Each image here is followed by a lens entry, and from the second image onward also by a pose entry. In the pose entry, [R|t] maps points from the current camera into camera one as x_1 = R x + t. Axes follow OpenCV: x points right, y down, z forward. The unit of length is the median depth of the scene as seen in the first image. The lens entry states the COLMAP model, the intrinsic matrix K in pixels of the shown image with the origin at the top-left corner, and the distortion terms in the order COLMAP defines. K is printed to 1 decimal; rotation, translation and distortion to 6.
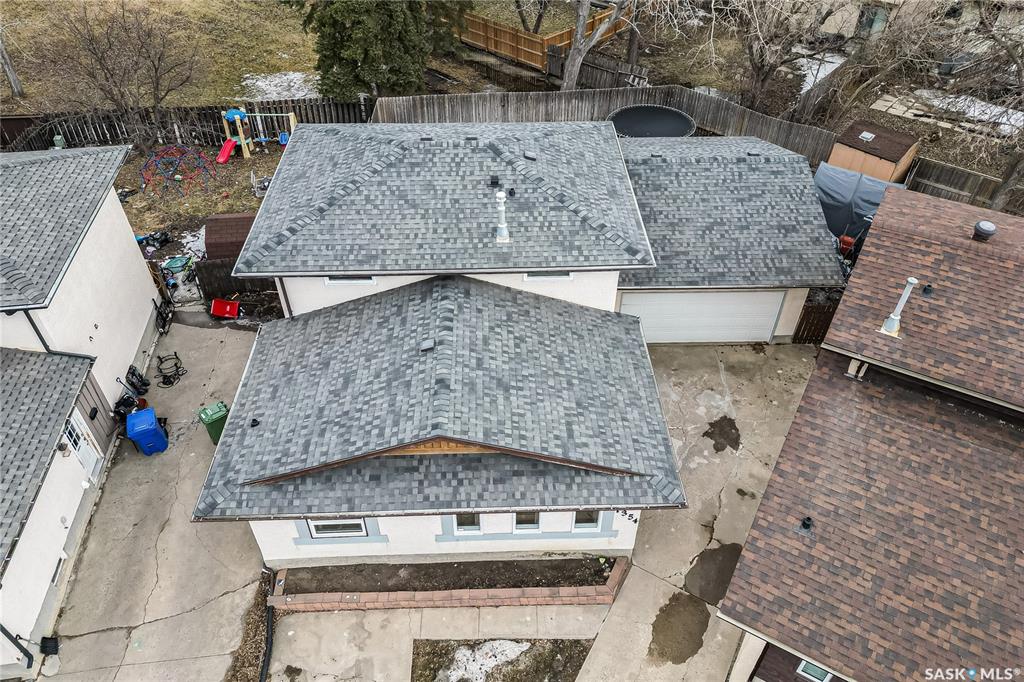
lens RADIAL K [[711.2, 0, 510.4], [0, 711.2, 325.2], [0, 0, 1]] dist [0.066060, -0.053255]
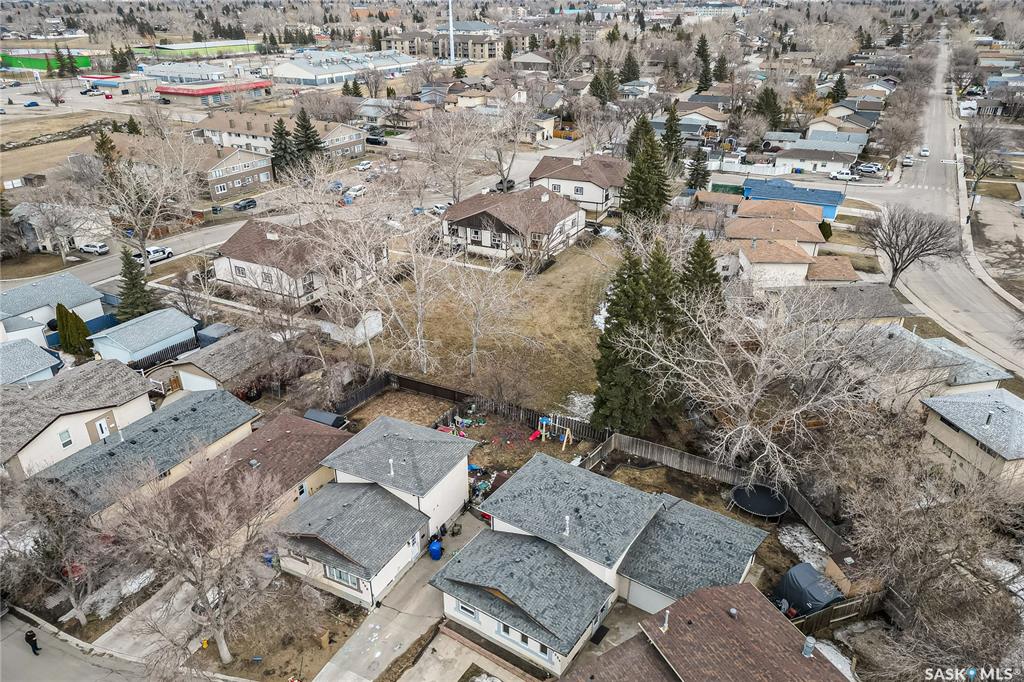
lens RADIAL K [[711.2, 0, 510.4], [0, 711.2, 325.2], [0, 0, 1]] dist [0.066060, -0.053255]
pose [[0.810006, 0.240152, -0.534993, 0.814736], [-0.384957, 0.905965, -0.176167, -0.215019], [0.442378, 0.348646, 0.826285, -1.178588]]
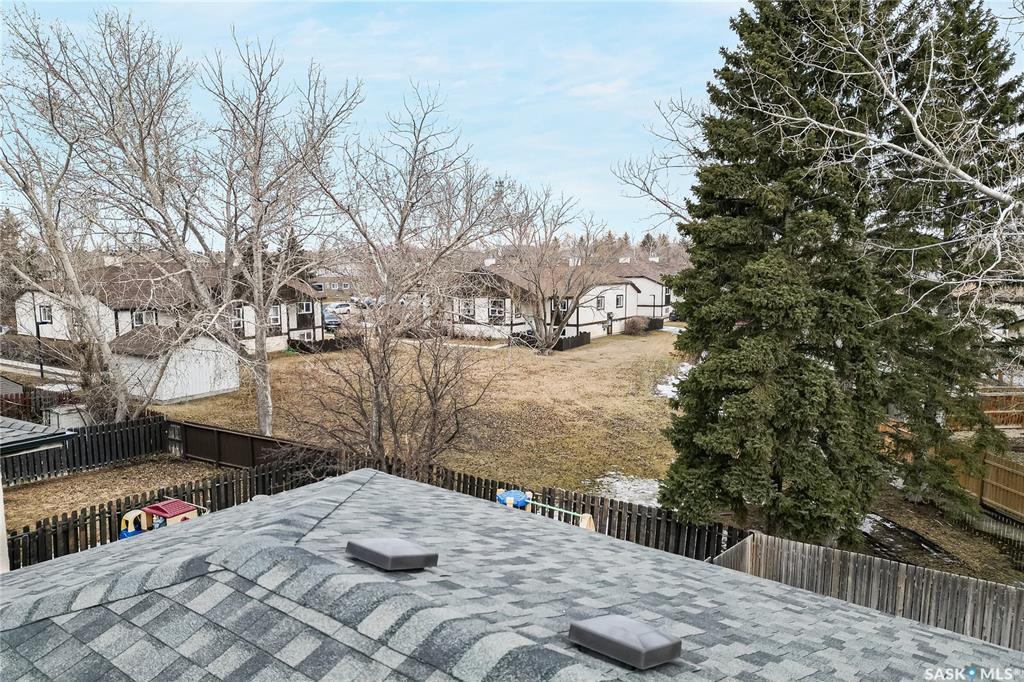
lens RADIAL K [[711.2, 0, 510.4], [0, 711.2, 325.2], [0, 0, 1]] dist [0.066060, -0.053255]
pose [[0.762744, 0.058457, -0.644053, 0.017193], [-0.423977, 0.797218, -0.429752, -0.209830], [0.488328, 0.600854, 0.632858, 0.755547]]
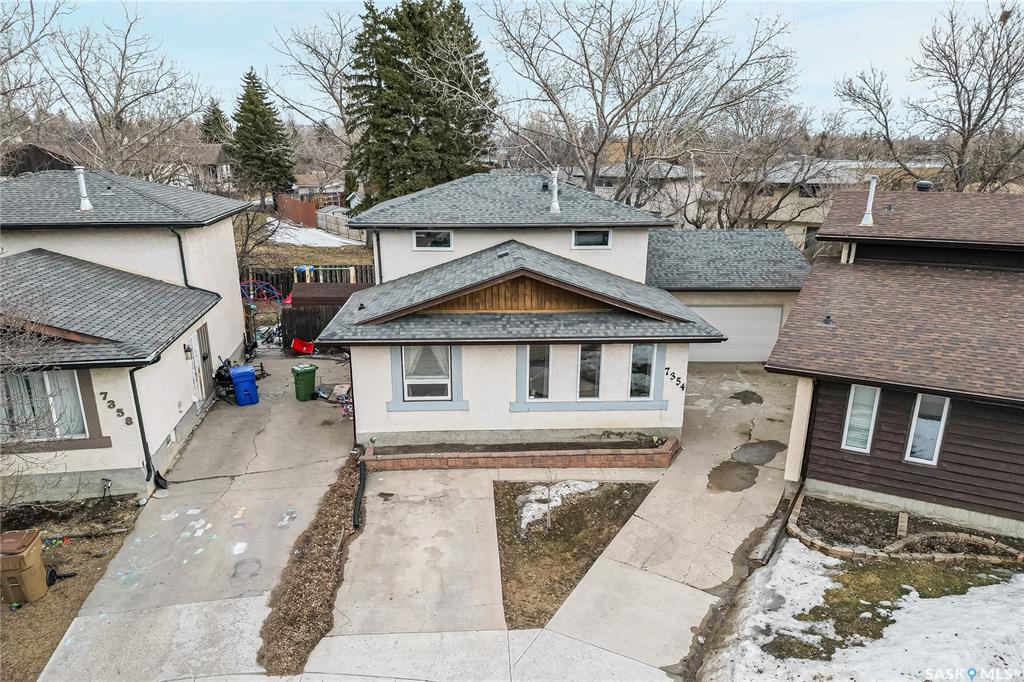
lens RADIAL K [[707.8, 0, 509.6], [0, 707.8, 382.2], [0, 0, 1]] dist [0.091020, -0.091336]
pose [[0.999810, -0.003368, 0.019187, -0.092573], [0.010614, 0.920105, -0.391529, 0.517080], [-0.016335, 0.391658, 0.919966, -0.043154]]
